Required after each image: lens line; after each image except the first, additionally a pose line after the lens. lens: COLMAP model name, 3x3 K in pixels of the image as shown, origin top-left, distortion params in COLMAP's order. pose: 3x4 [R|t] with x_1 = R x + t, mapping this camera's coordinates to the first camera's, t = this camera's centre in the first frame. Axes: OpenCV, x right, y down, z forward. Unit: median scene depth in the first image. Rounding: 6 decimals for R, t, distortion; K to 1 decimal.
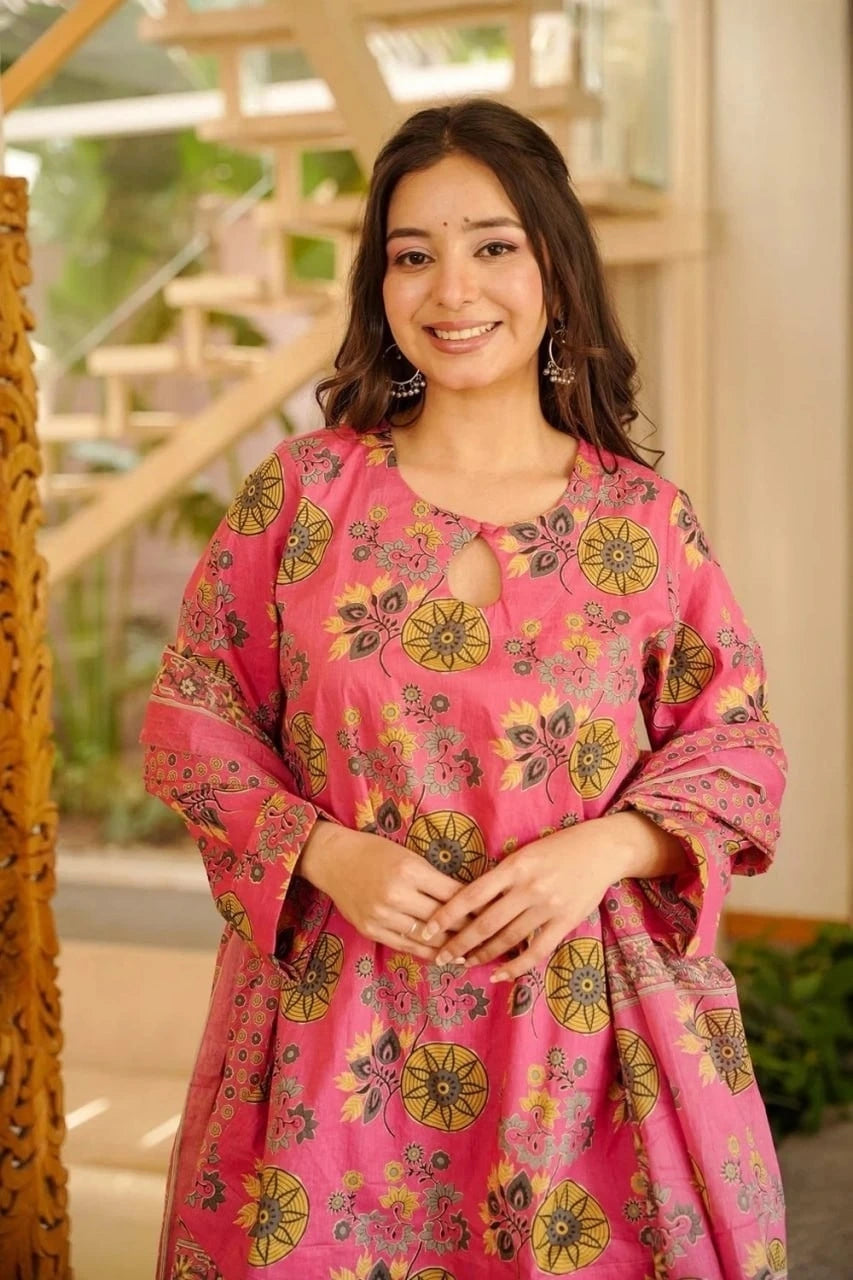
lens RADIAL K [[2074.4, 0, 422.7], [0, 2074.4, 646.3], [0, 0, 1]] dist [0.208903, 0.239842]
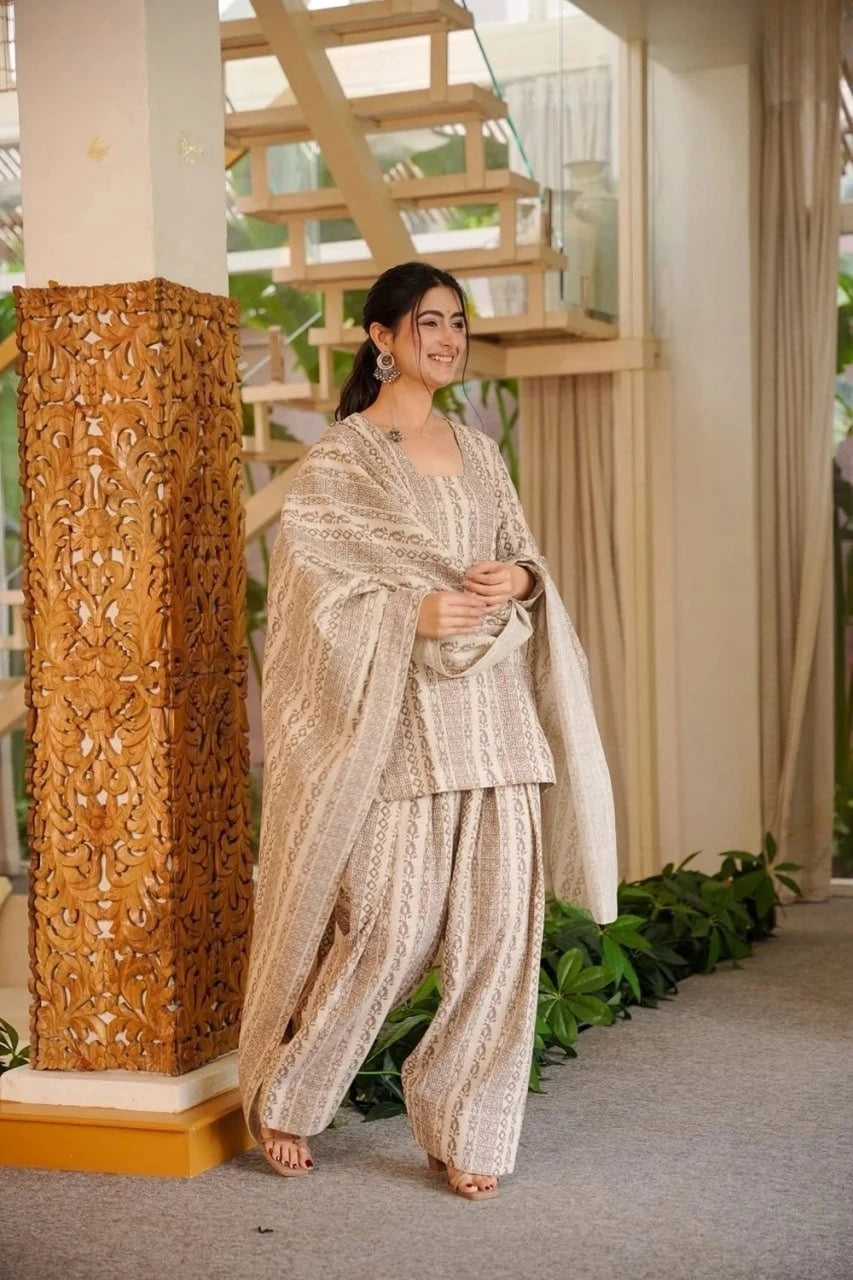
lens RADIAL K [[2156.2, 0, 437.3], [0, 2156.2, 640.0], [0, 0, 1]] dist [0.242957, 0.109295]
pose [[0.999871, 0.002244, 0.015915, -0.043721], [-0.001026, 0.997099, -0.076115, 0.213537], [-0.016040, 0.076088, 0.996972, -0.850990]]
